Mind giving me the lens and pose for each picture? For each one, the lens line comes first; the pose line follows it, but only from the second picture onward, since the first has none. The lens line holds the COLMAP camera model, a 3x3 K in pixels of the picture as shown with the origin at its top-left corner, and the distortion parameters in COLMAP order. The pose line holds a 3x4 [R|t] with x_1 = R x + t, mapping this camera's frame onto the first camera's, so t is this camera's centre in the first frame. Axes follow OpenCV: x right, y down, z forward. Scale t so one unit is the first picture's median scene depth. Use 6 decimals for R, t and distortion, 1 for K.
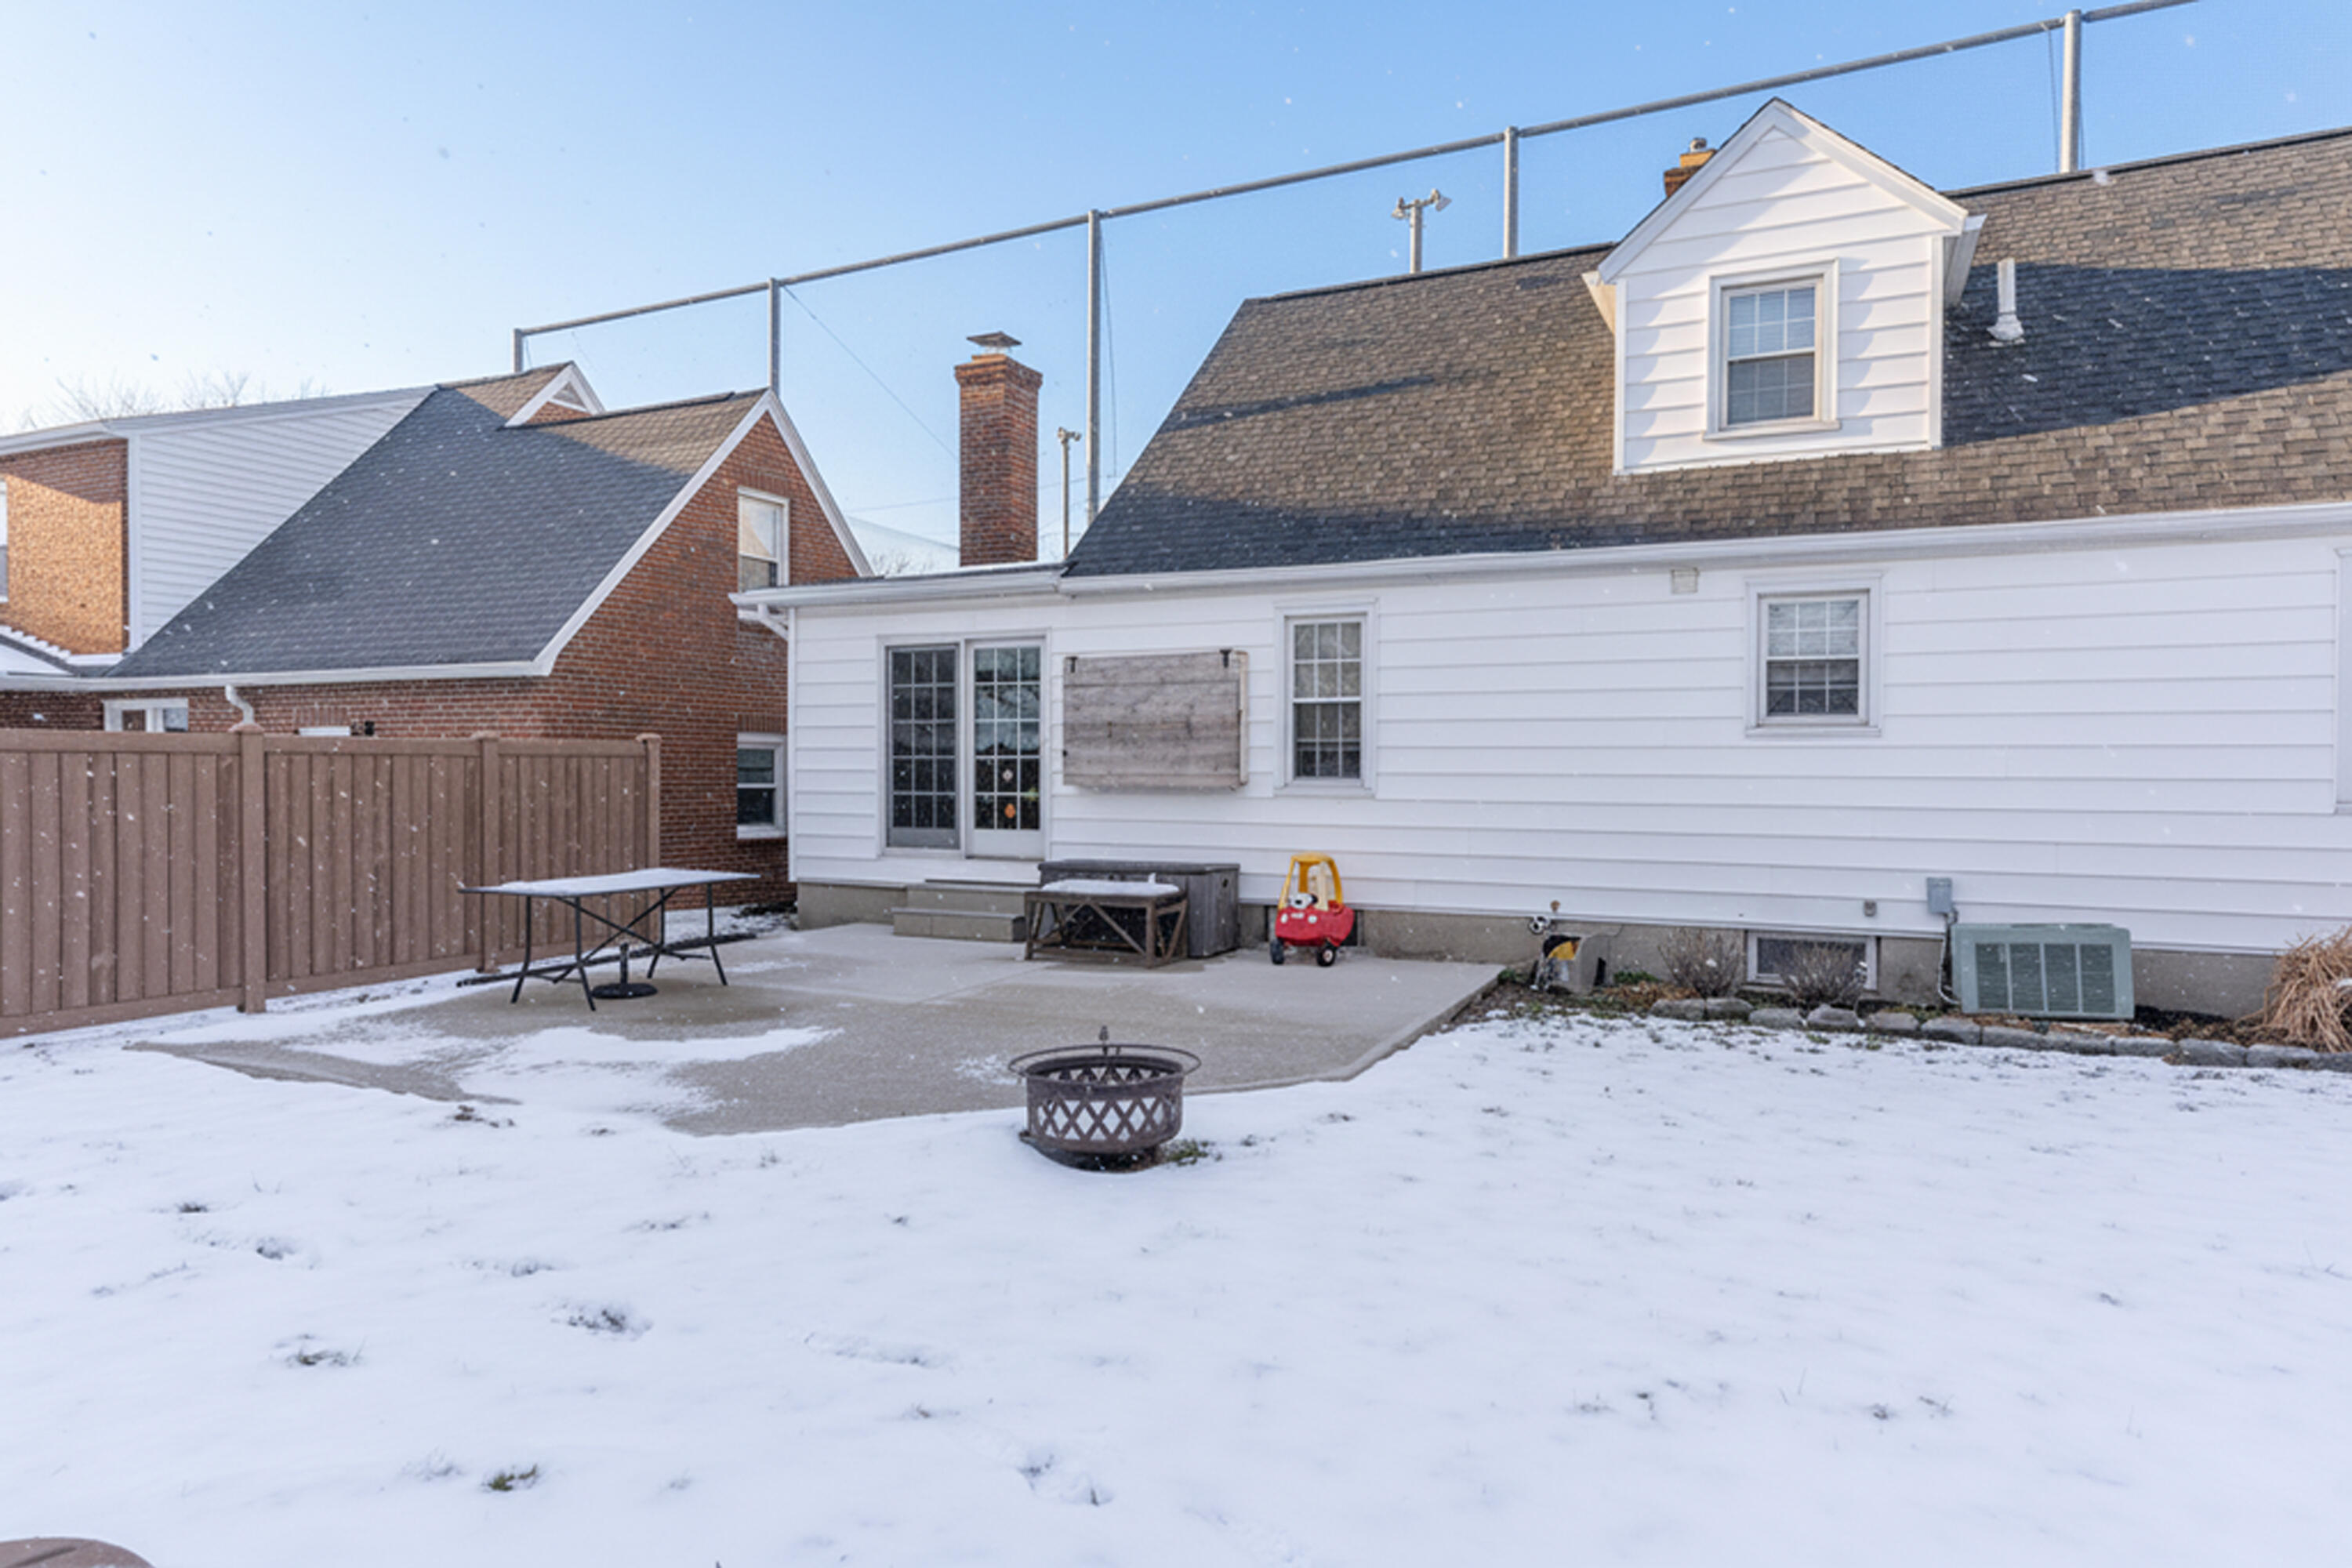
lens RADIAL K [[1387.7, 0, 1176.0], [0, 1387.7, 784.0], [0, 0, 1]] dist [-0.026397, -0.000433]
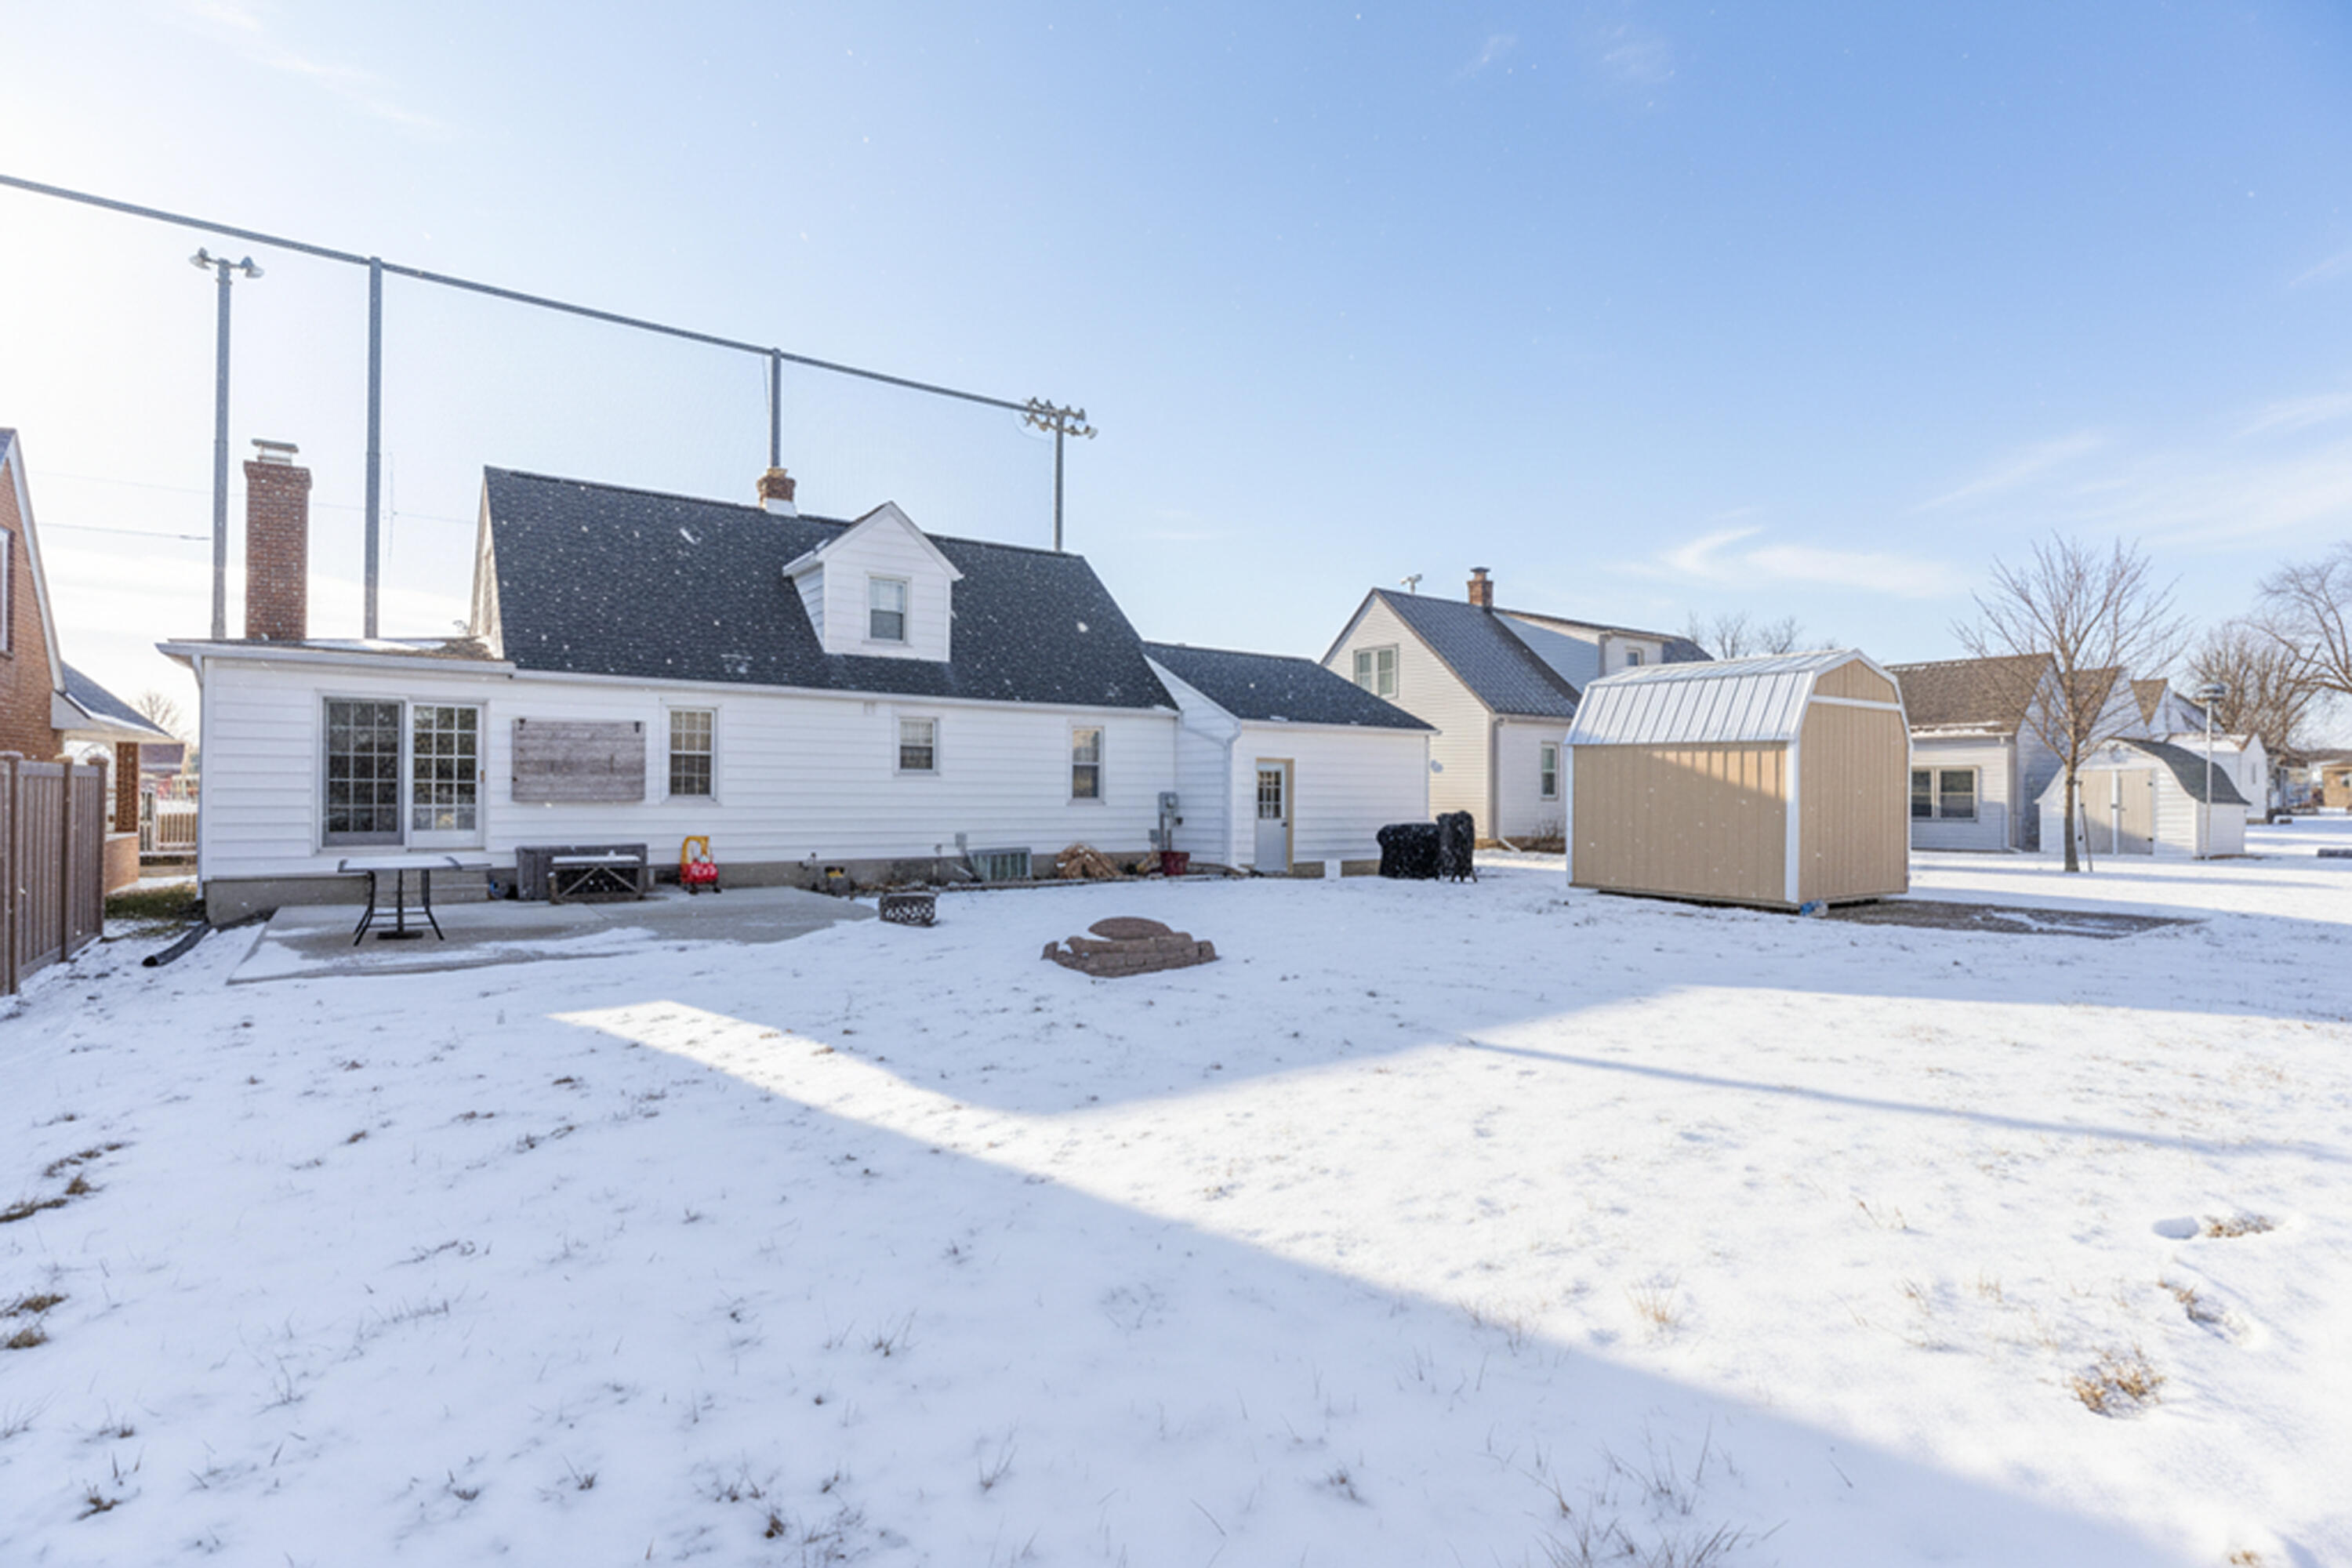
lens RADIAL K [[1130.8, 0, 1176.0], [0, 1130.8, 784.0], [0, 0, 1]] dist [-0.002864, -0.000085]
pose [[0.472094, 0.008368, 0.881508, -0.884126], [0.004132, 0.999923, -0.011705, 0.001248], [-0.881539, 0.009168, 0.472023, -0.272974]]
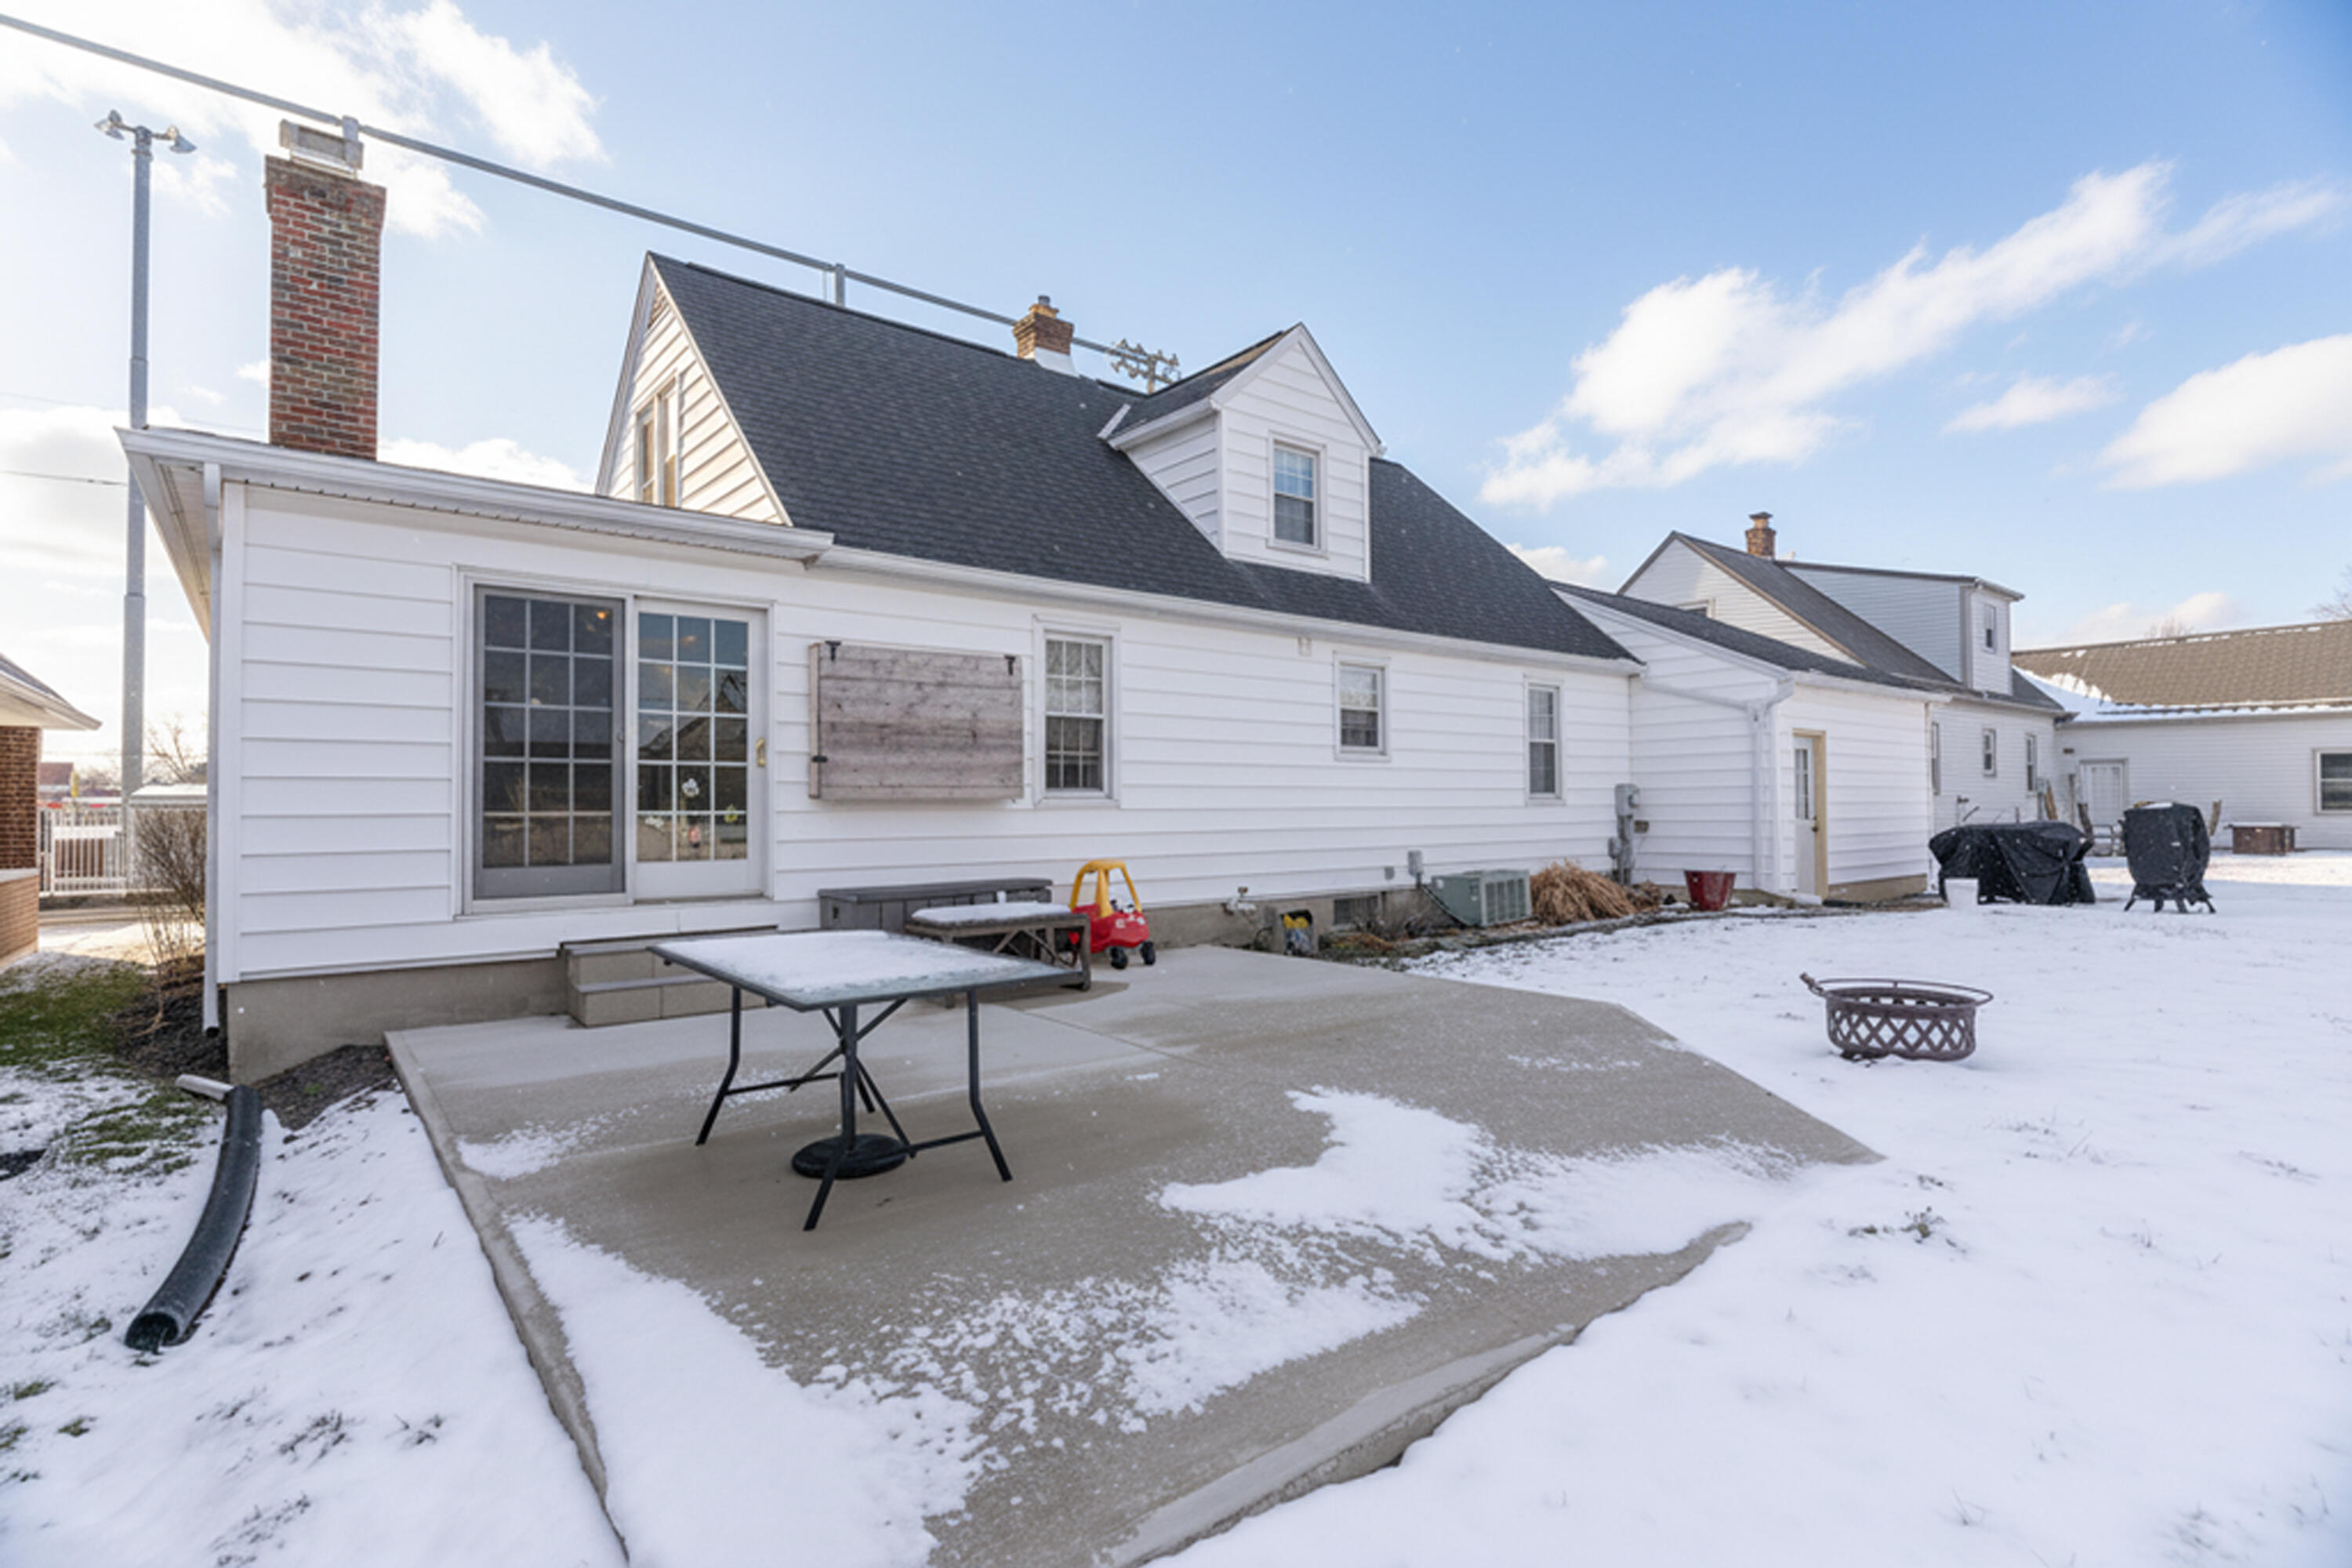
lens RADIAL K [[1130.8, 0, 1176.0], [0, 1130.8, 784.0], [0, 0, 1]] dist [-0.002864, -0.000085]
pose [[0.424544, 0.011308, 0.905336, -0.608402], [0.018637, 0.999601, -0.021225, 0.010421], [-0.905215, 0.025884, 0.424164, 0.550820]]
